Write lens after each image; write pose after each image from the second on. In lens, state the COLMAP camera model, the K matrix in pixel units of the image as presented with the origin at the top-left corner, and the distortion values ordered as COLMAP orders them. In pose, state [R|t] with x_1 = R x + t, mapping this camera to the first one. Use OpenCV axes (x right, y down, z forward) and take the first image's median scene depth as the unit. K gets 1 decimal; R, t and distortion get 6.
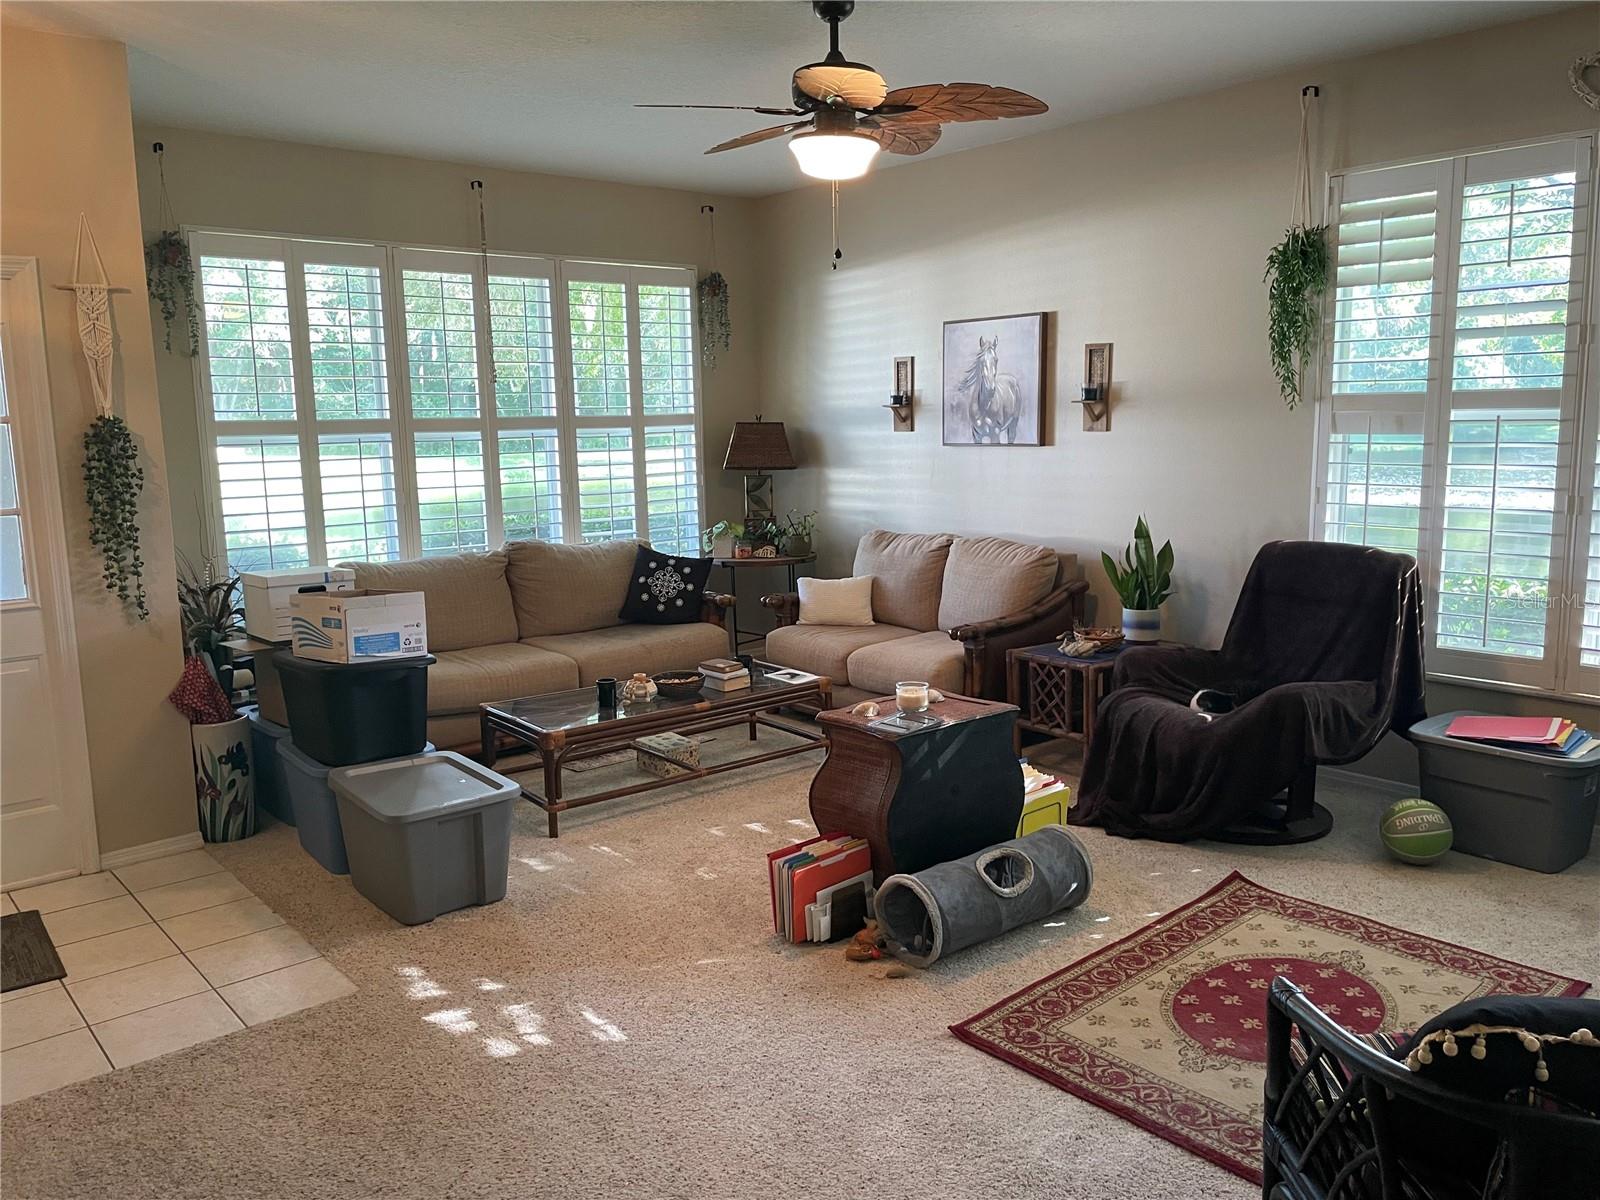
lens RADIAL K [[1221.3, 0, 789.8], [0, 1221.3, 598.7], [0, 0, 1]] dist [0.077636, -0.100732]
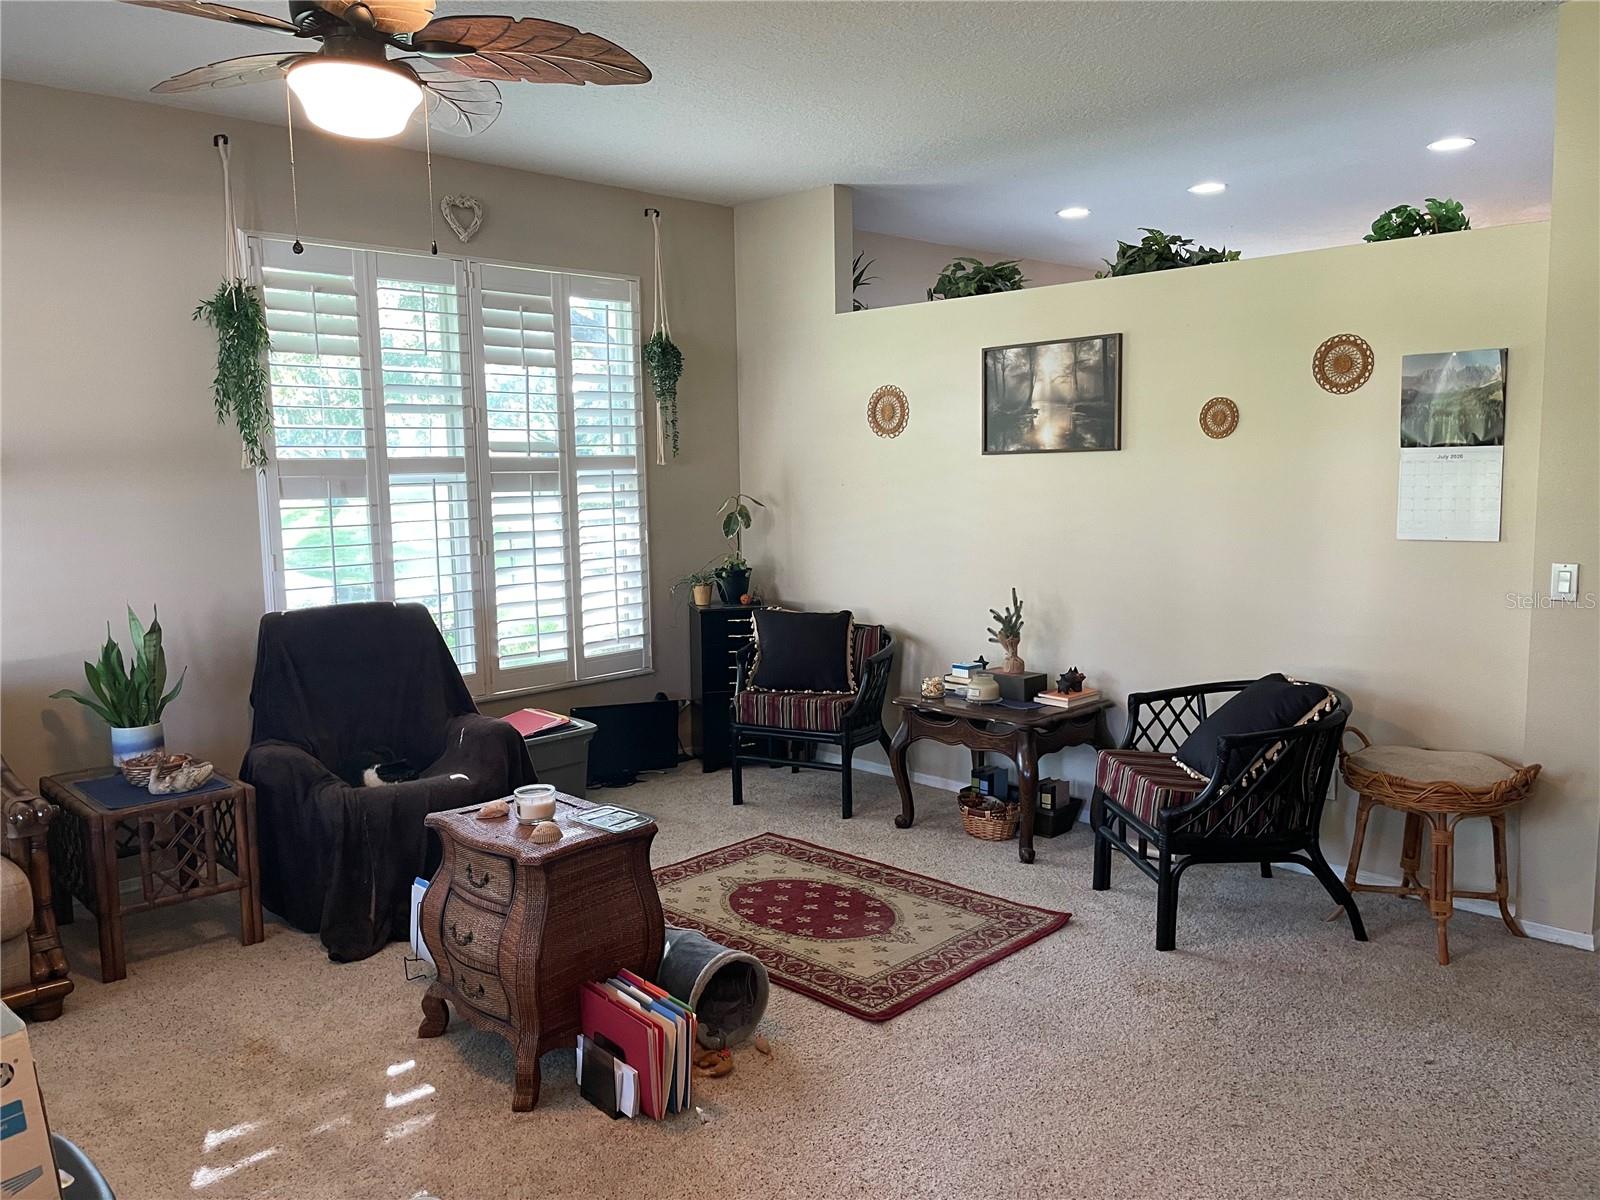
lens RADIAL K [[1221.3, 0, 786.7], [0, 1221.3, 602.4], [0, 0, 1]] dist [0.077636, -0.100732]
pose [[-0.084720, -0.095648, 0.991803, -0.649539], [0.171984, 0.979039, 0.109108, -0.103462], [-0.981450, 0.179818, -0.066494, 0.778370]]
